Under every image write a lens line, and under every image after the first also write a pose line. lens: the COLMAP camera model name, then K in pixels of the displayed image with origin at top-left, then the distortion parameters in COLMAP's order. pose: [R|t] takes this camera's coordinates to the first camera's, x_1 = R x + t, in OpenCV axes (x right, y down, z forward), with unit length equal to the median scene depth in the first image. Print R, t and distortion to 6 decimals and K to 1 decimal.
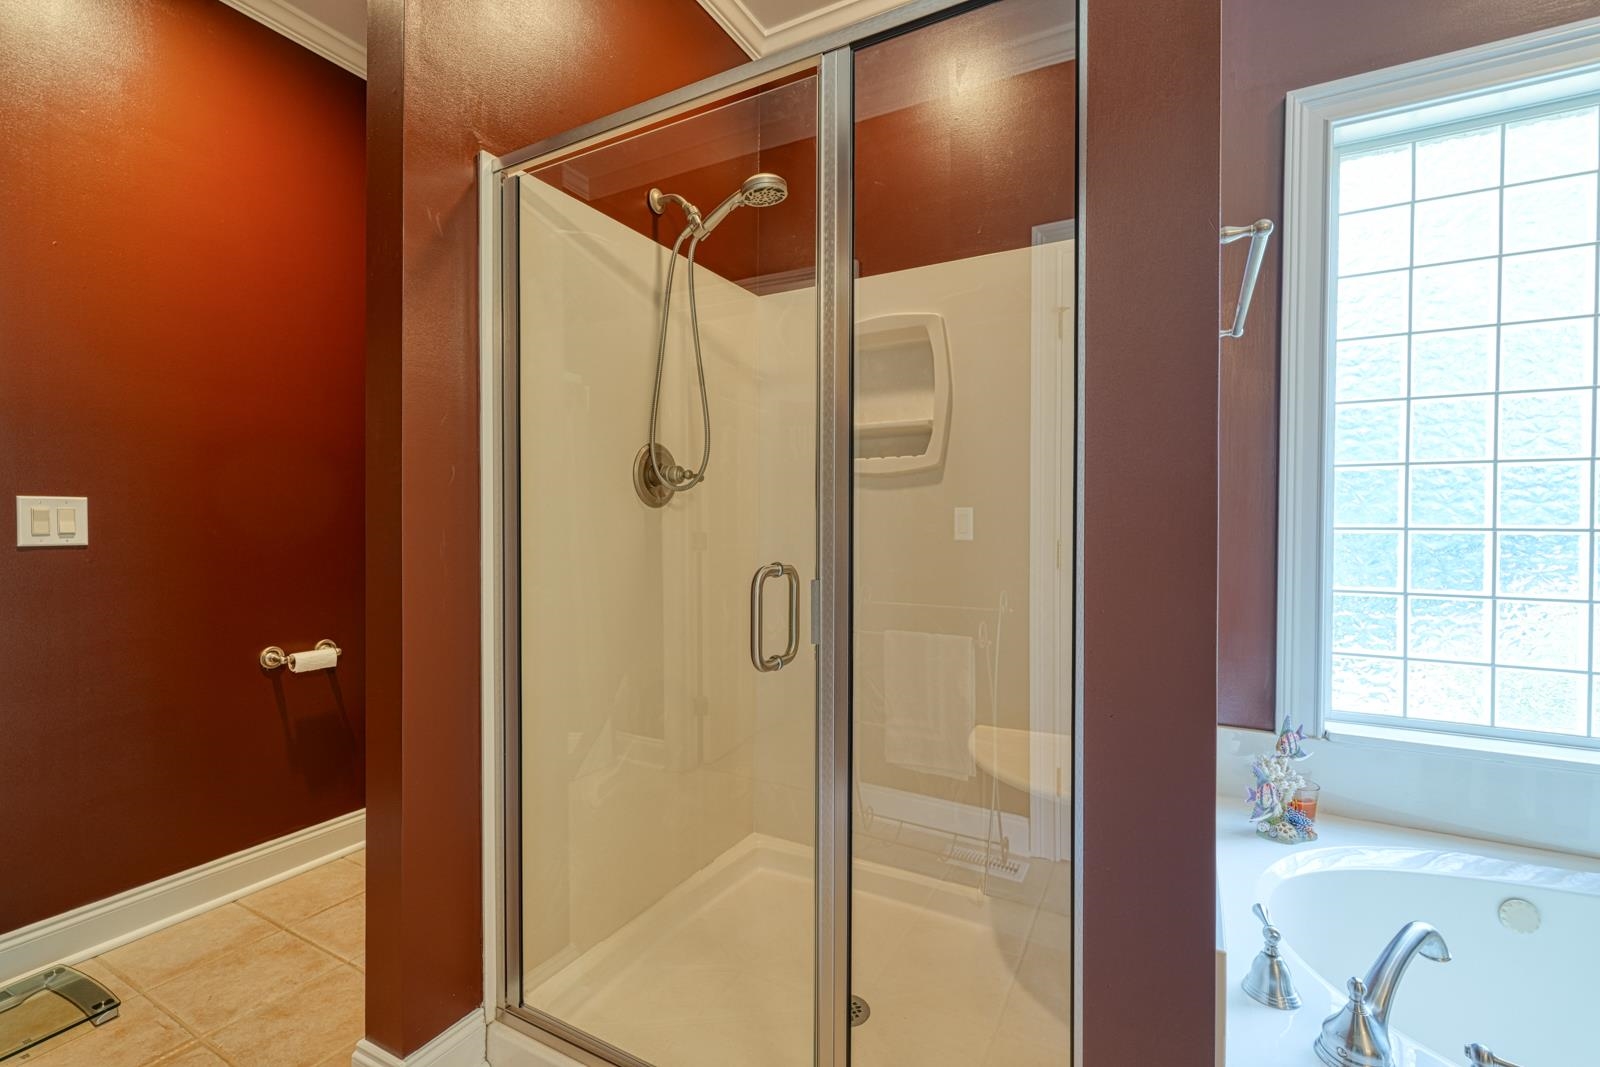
lens RADIAL K [[702.7, 0, 800.9], [0, 702.7, 532.3], [0, 0, 1]] dist [-0.004164, 0.001464]
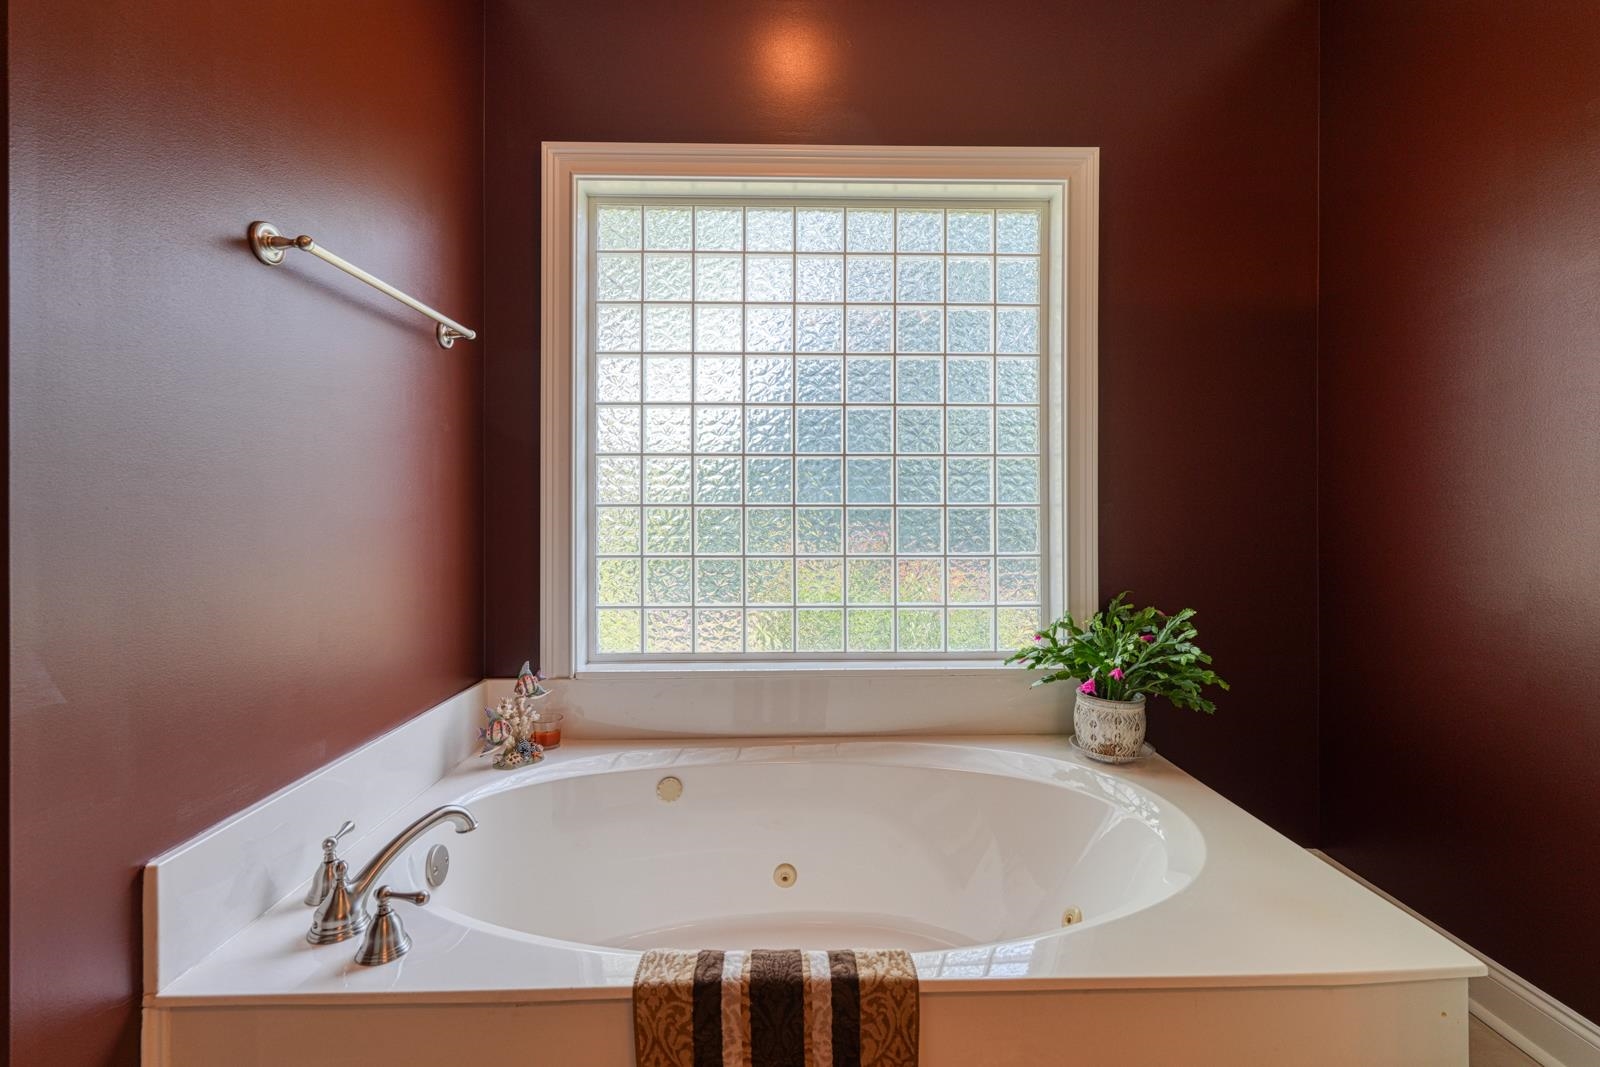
lens RADIAL K [[702.7, 0, 807.6], [0, 702.7, 508.3], [0, 0, 1]] dist [-0.004164, 0.001464]
pose [[0.864701, -0.007274, 0.502235, 0.511080], [0.009208, 0.999957, -0.001372, 0.004610], [-0.502203, 0.005811, 0.864730, -0.280708]]
